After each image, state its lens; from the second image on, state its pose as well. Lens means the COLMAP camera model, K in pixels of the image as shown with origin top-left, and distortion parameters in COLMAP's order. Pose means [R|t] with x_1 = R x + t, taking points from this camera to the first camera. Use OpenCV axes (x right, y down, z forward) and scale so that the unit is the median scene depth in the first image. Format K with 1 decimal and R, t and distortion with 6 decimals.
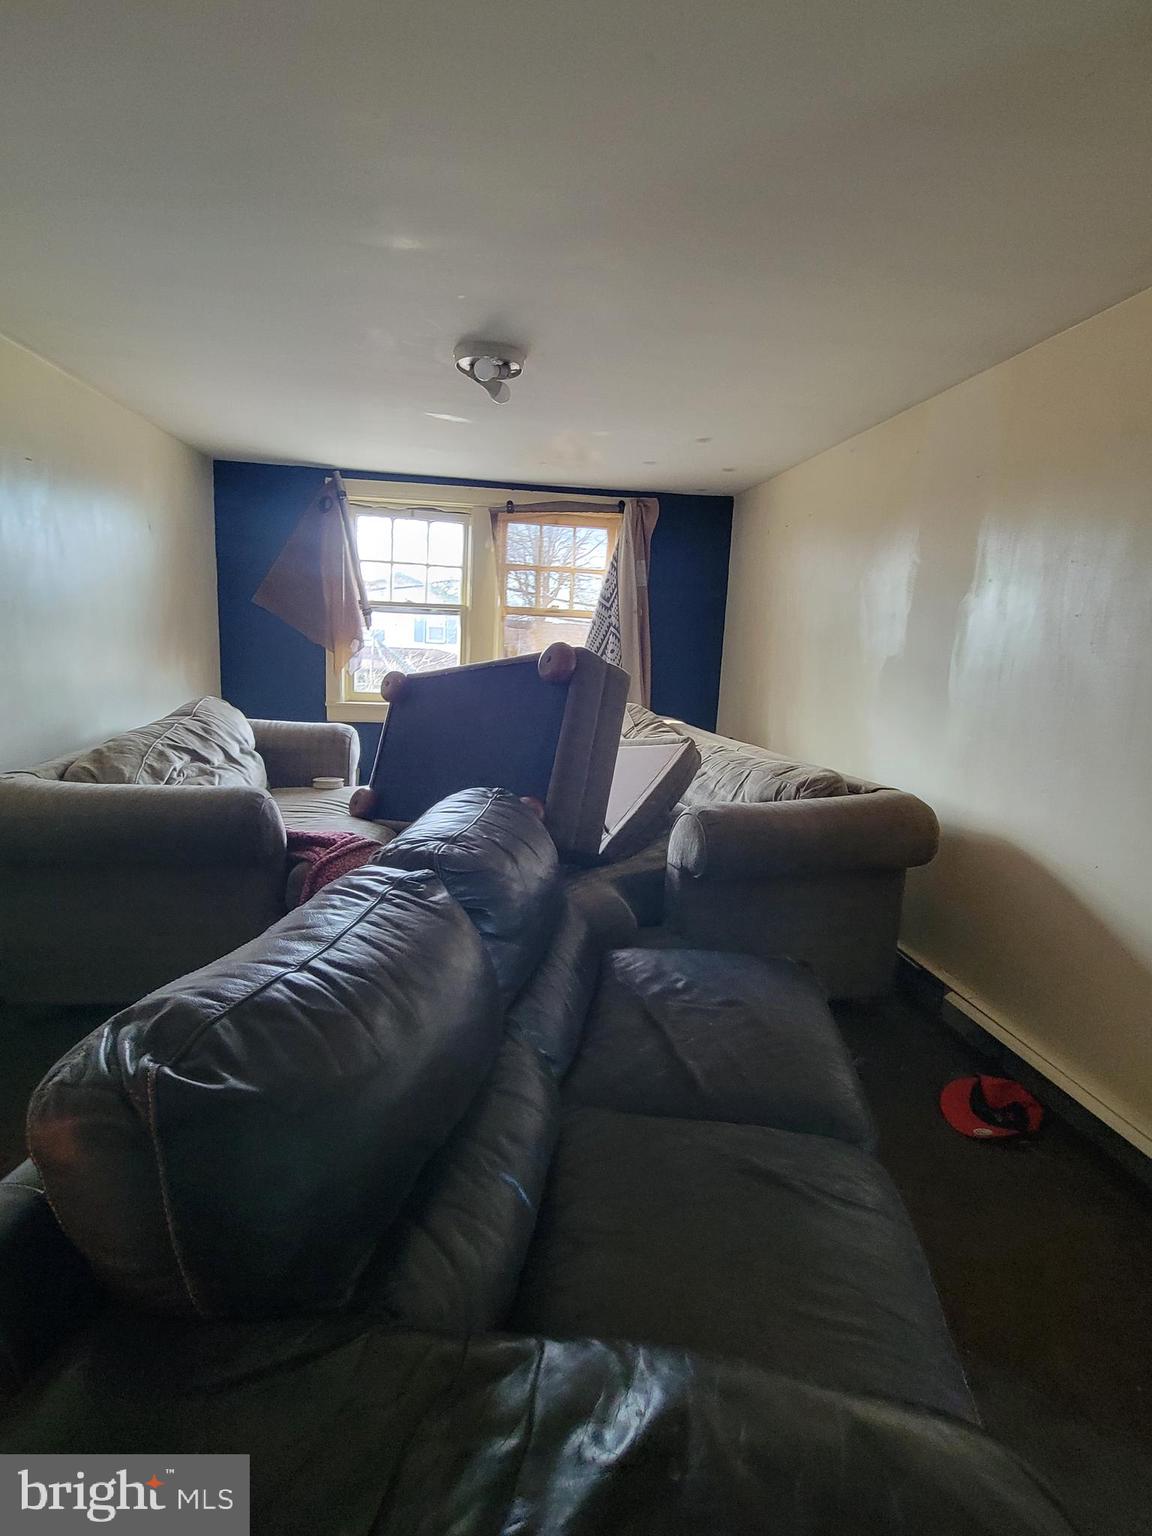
lens RADIAL K [[756.1, 0, 575.9], [0, 756.1, 773.7], [0, 0, 1]] dist [-0.006617, -0.002349]
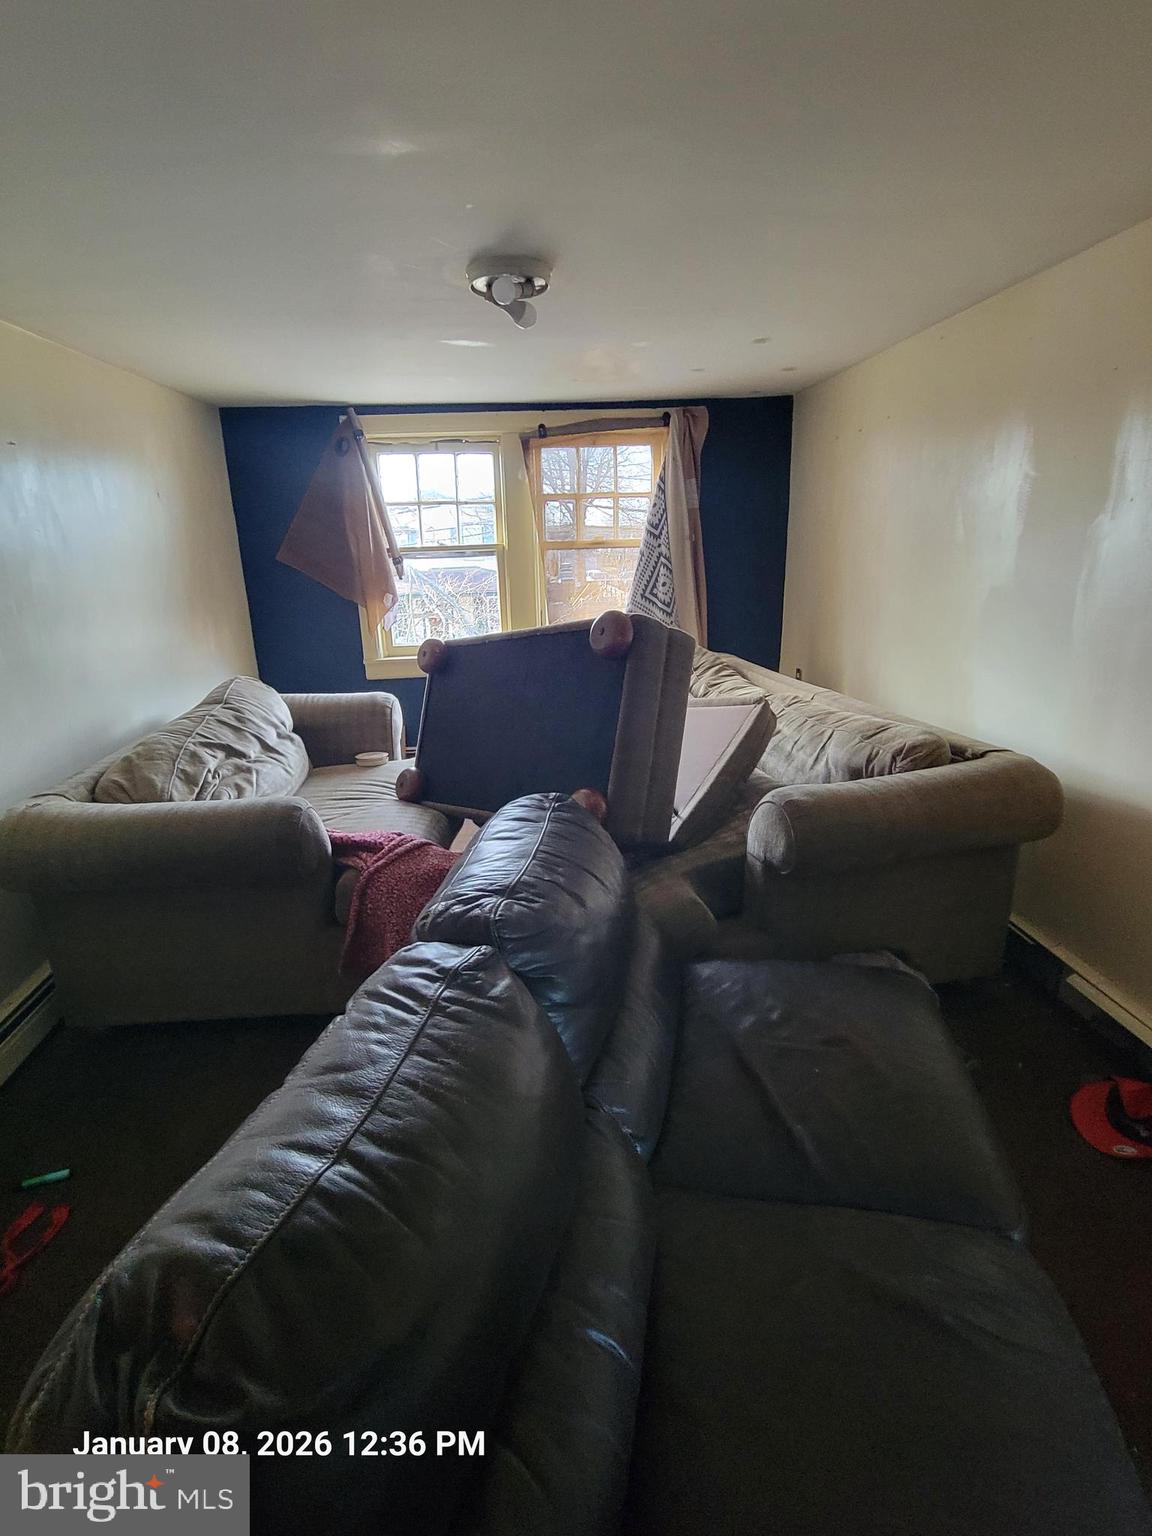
lens RADIAL K [[756.1, 0, 571.0], [0, 756.1, 763.7], [0, 0, 1]] dist [-0.006617, -0.002349]
pose [[0.995601, -0.056558, -0.074697, -0.013411], [0.064593, 0.991836, 0.109950, -0.093631], [0.067869, -0.114291, 0.991126, 0.106198]]
